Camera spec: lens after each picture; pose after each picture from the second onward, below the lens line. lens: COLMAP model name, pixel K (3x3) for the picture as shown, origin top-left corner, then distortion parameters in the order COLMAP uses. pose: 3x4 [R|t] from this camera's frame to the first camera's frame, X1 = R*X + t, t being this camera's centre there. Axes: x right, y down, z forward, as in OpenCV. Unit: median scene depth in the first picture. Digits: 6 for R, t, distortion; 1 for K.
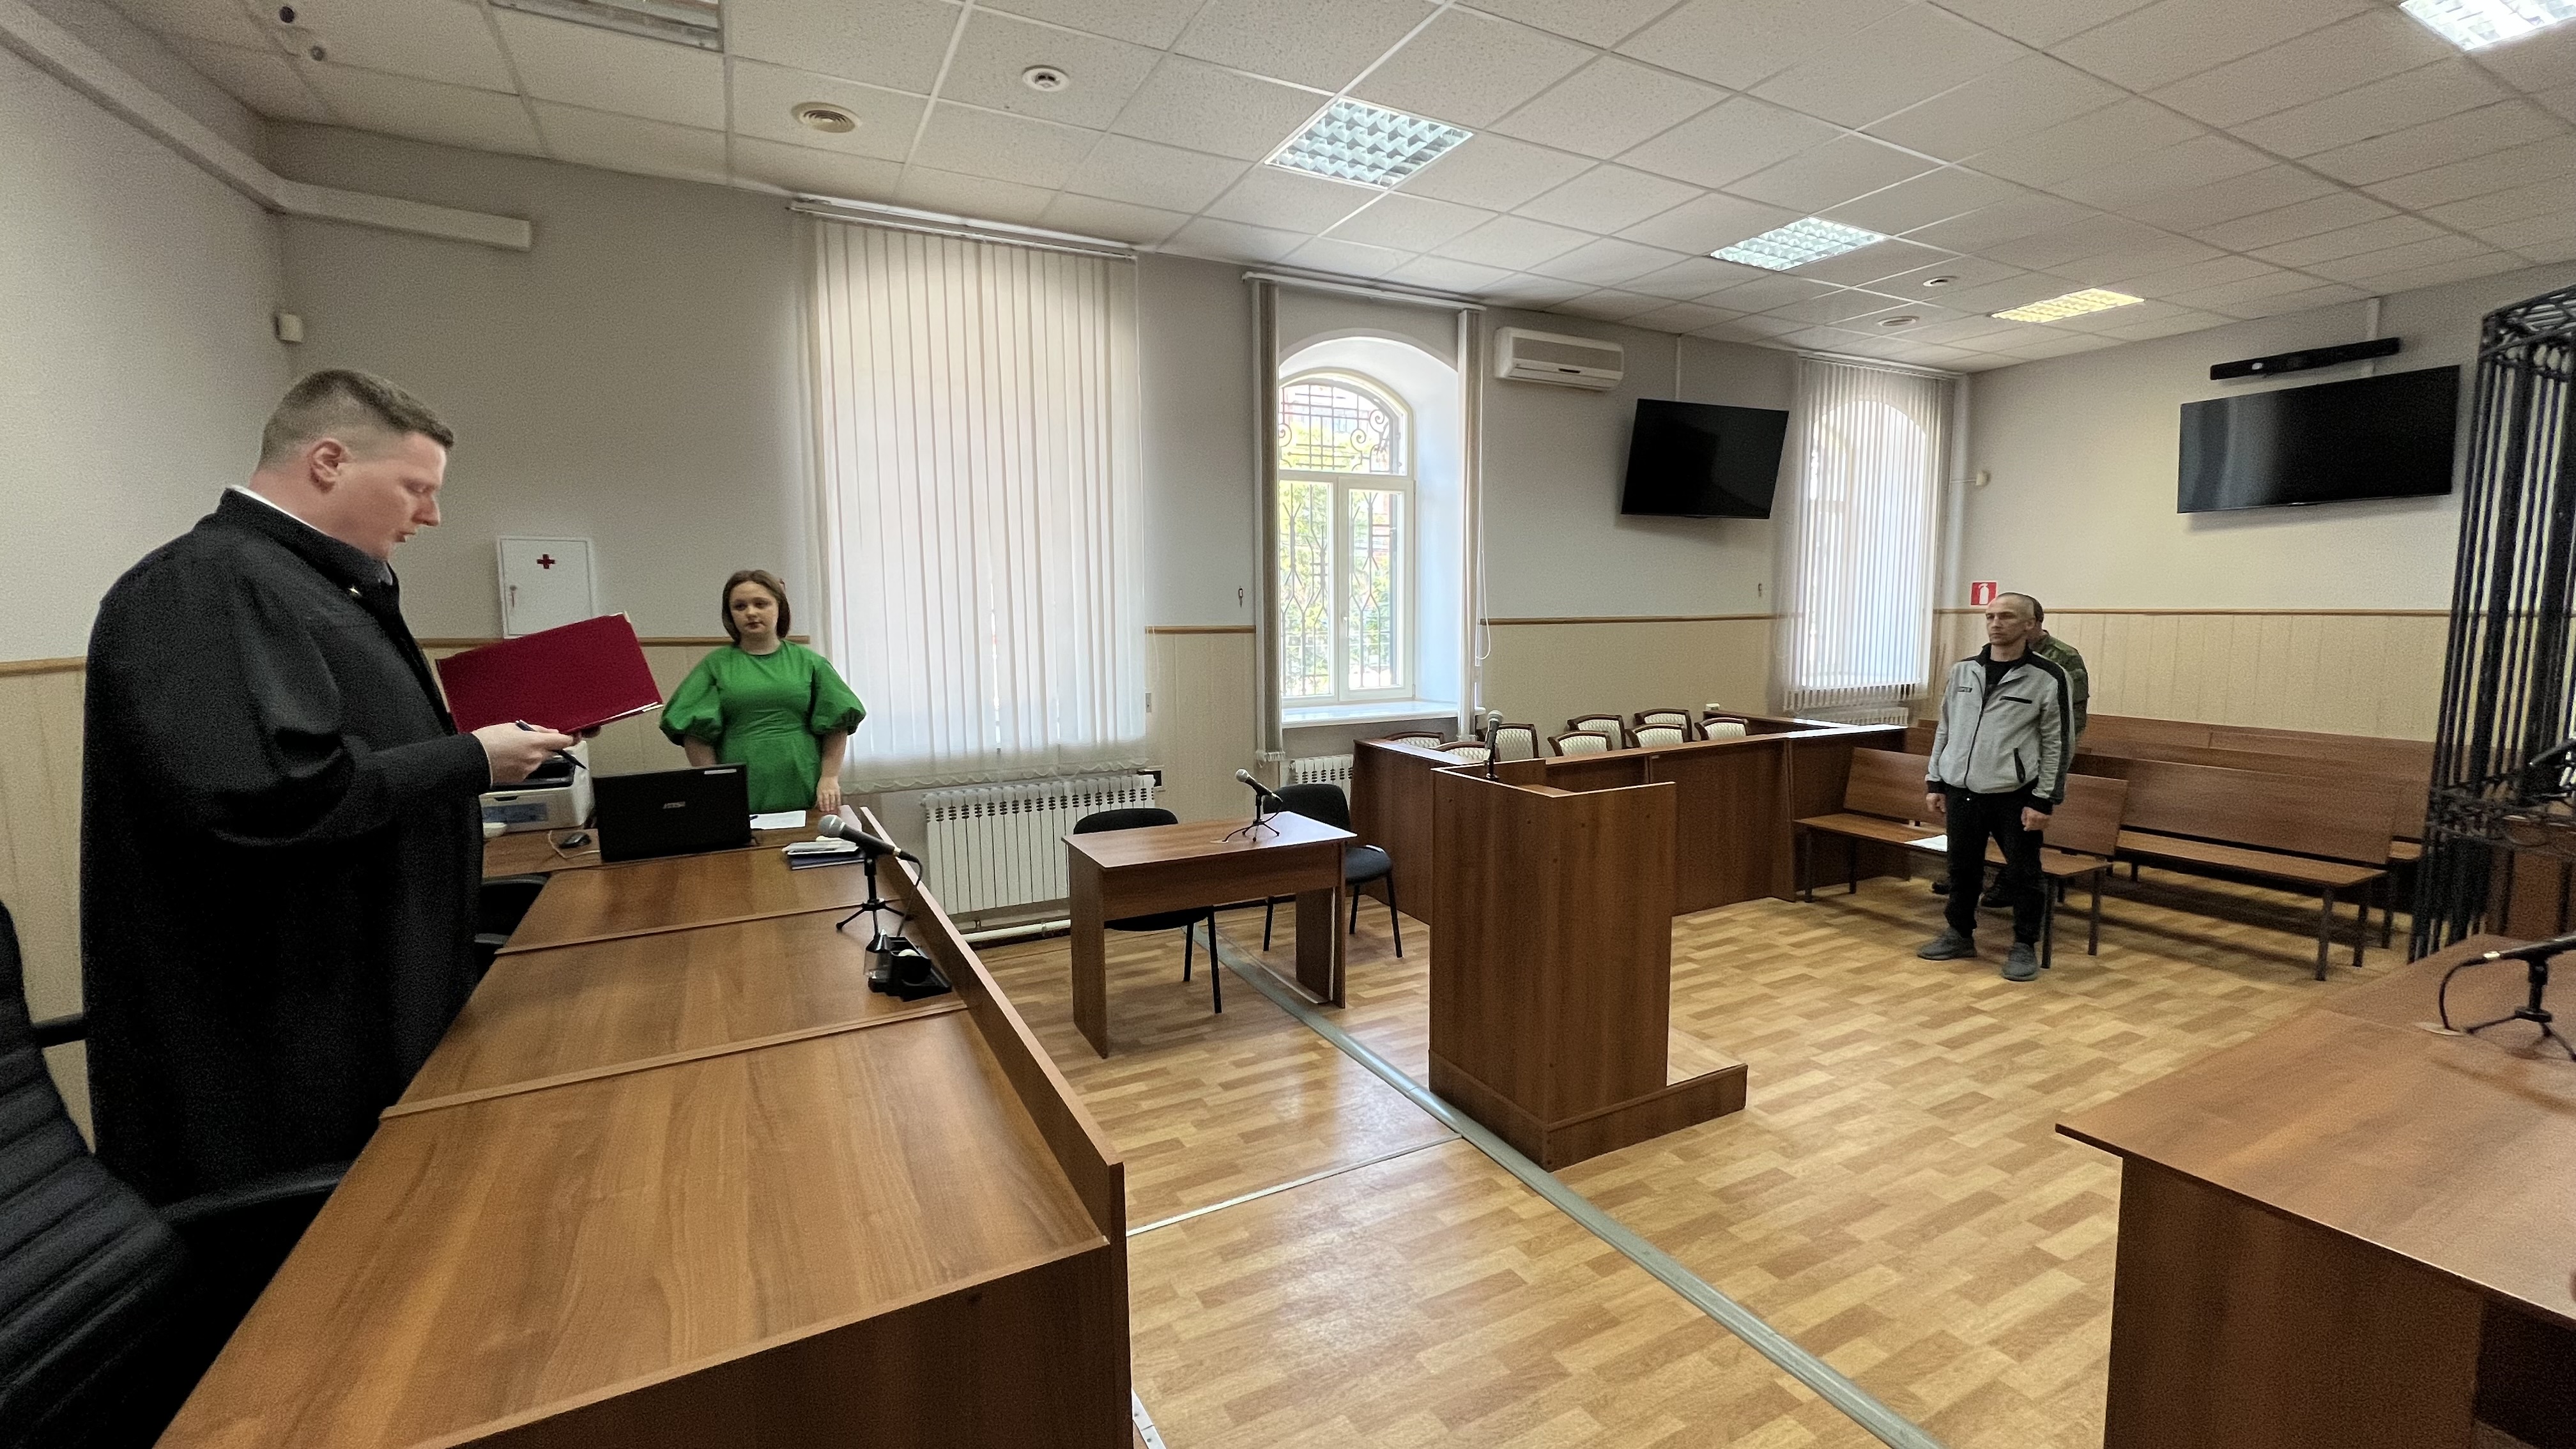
lens RADIAL K [[1028.4, 0, 1289.4], [0, 1028.4, 718.8], [0, 0, 1]] dist [0.002166, -0.000967]
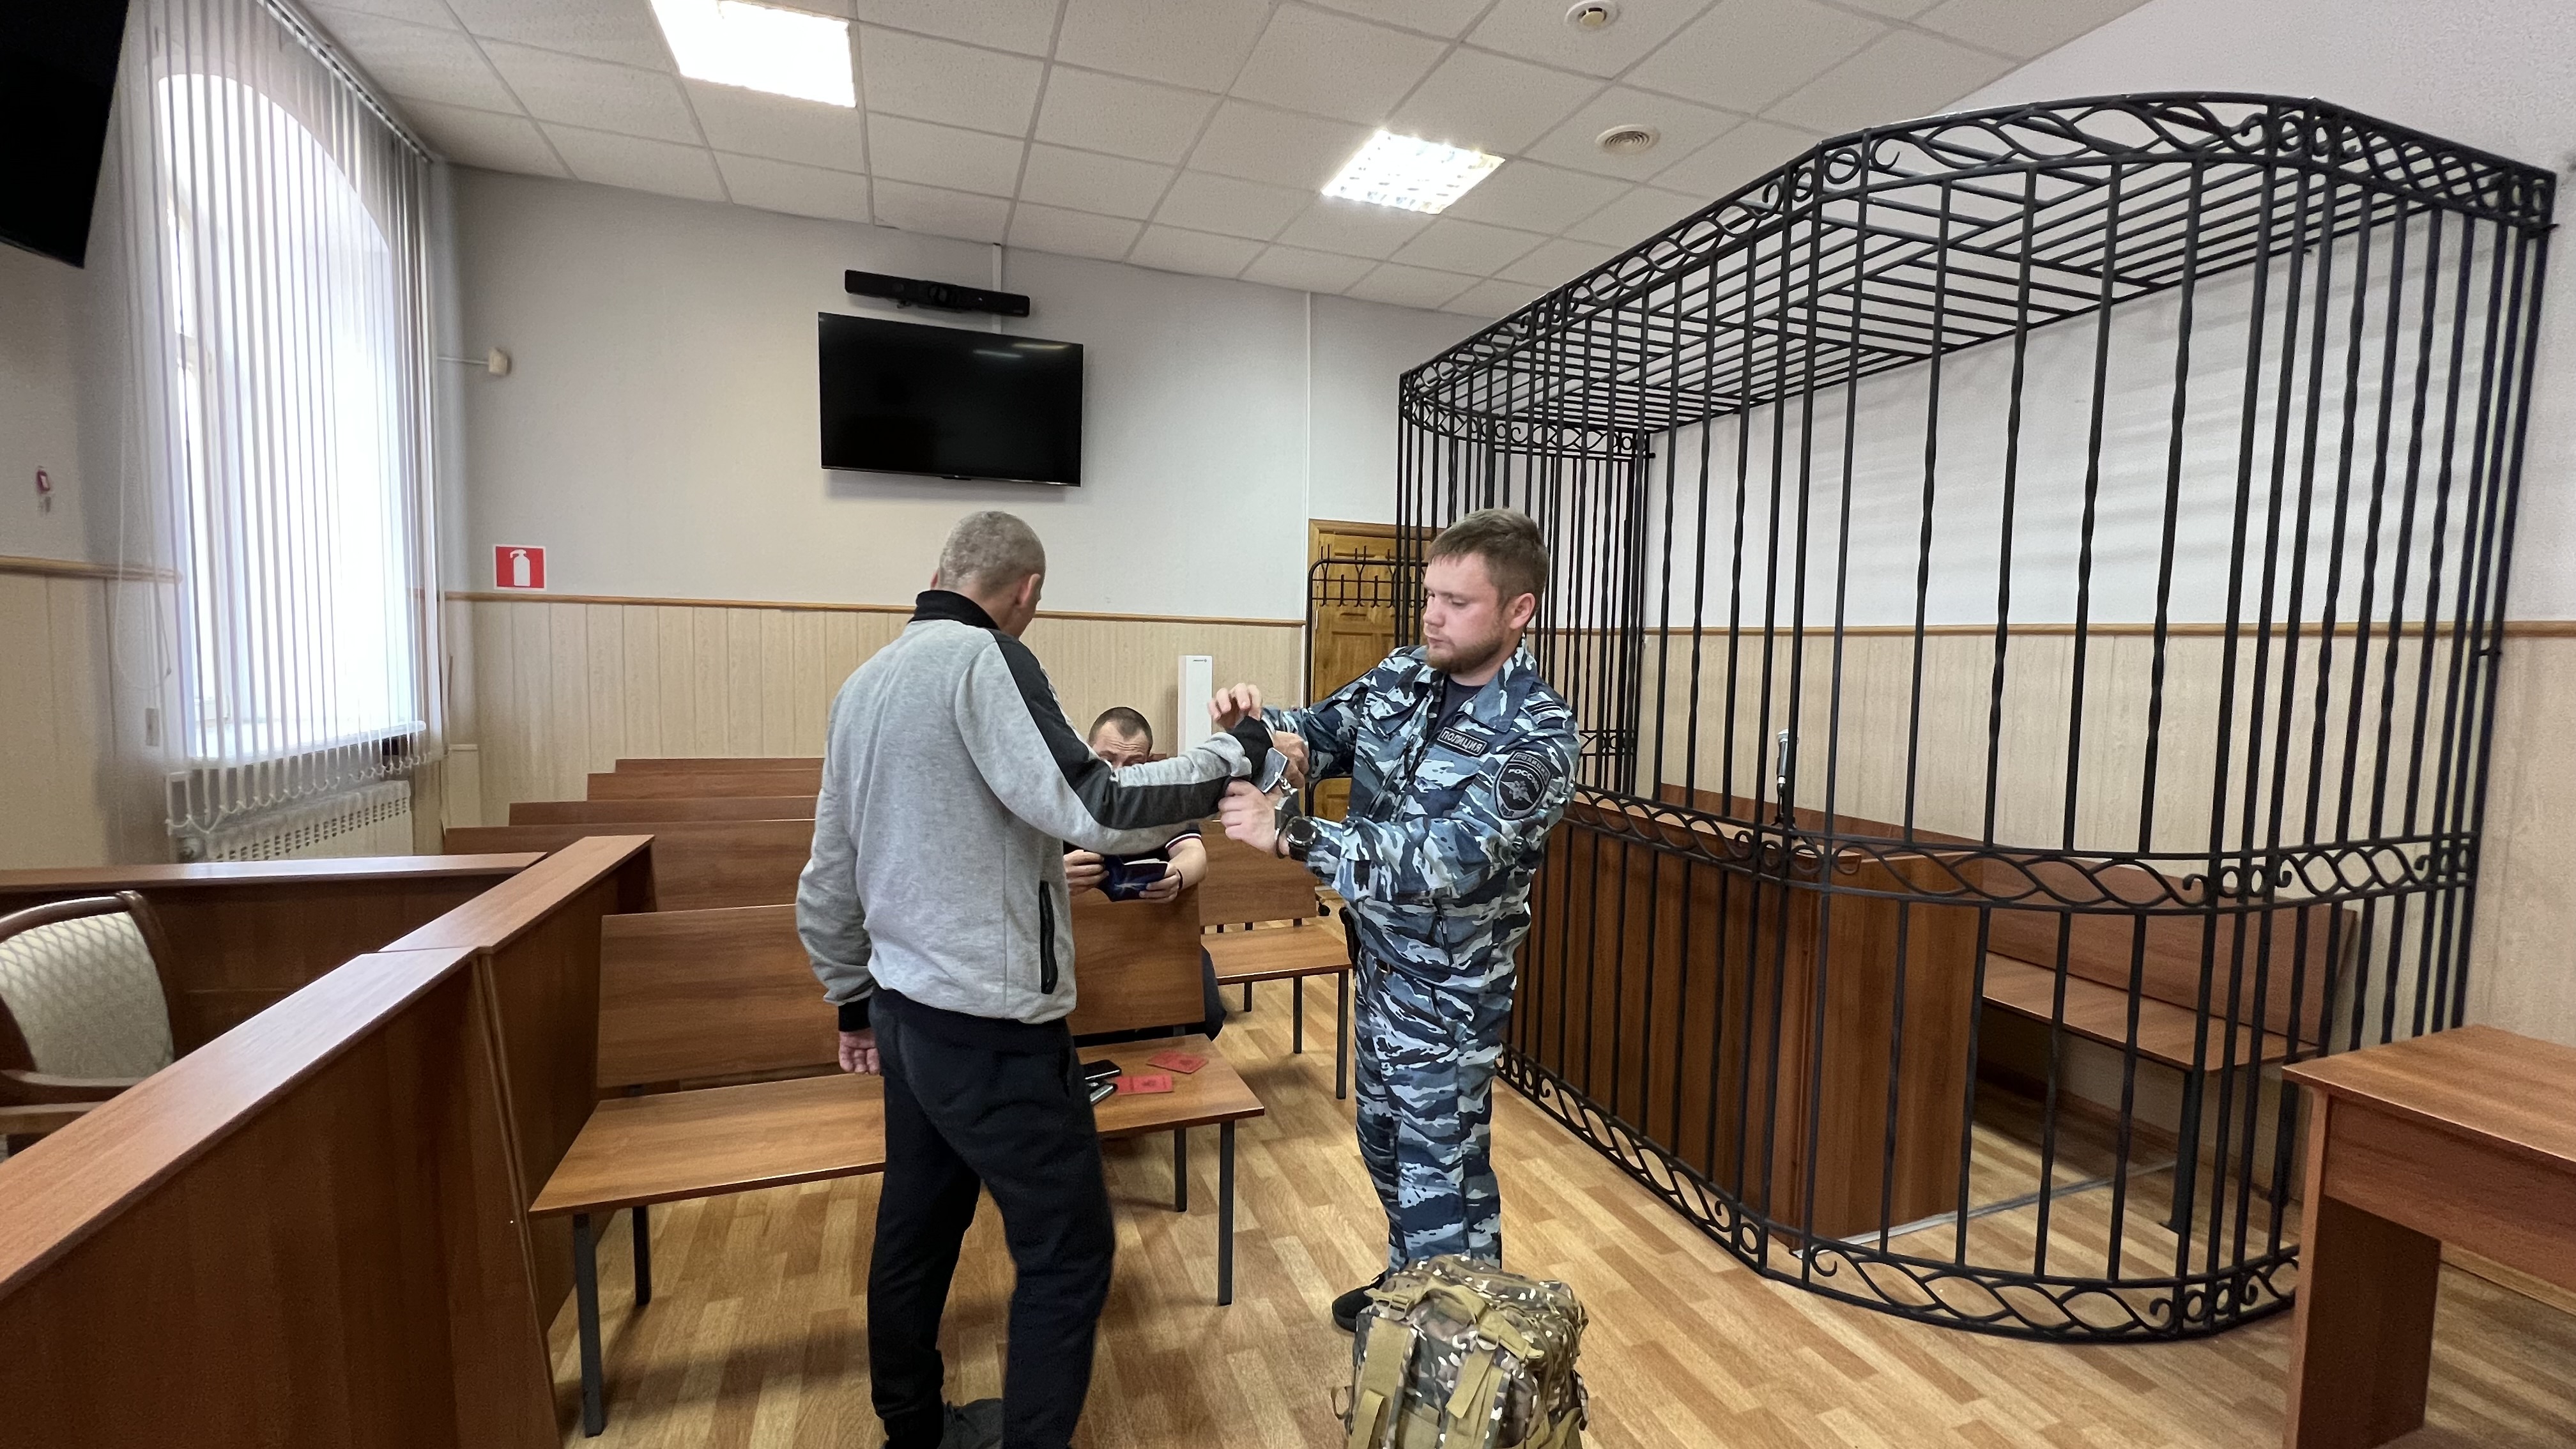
lens RADIAL K [[1028.4, 0, 1289.0], [0, 1028.4, 724.8], [0, 0, 1]] dist [0.002166, -0.000967]
pose [[0.137394, -0.067002, 0.988248, 0.276063], [0.088751, 0.994529, 0.055089, -0.048118], [-0.986532, 0.080139, 0.142589, 0.864101]]
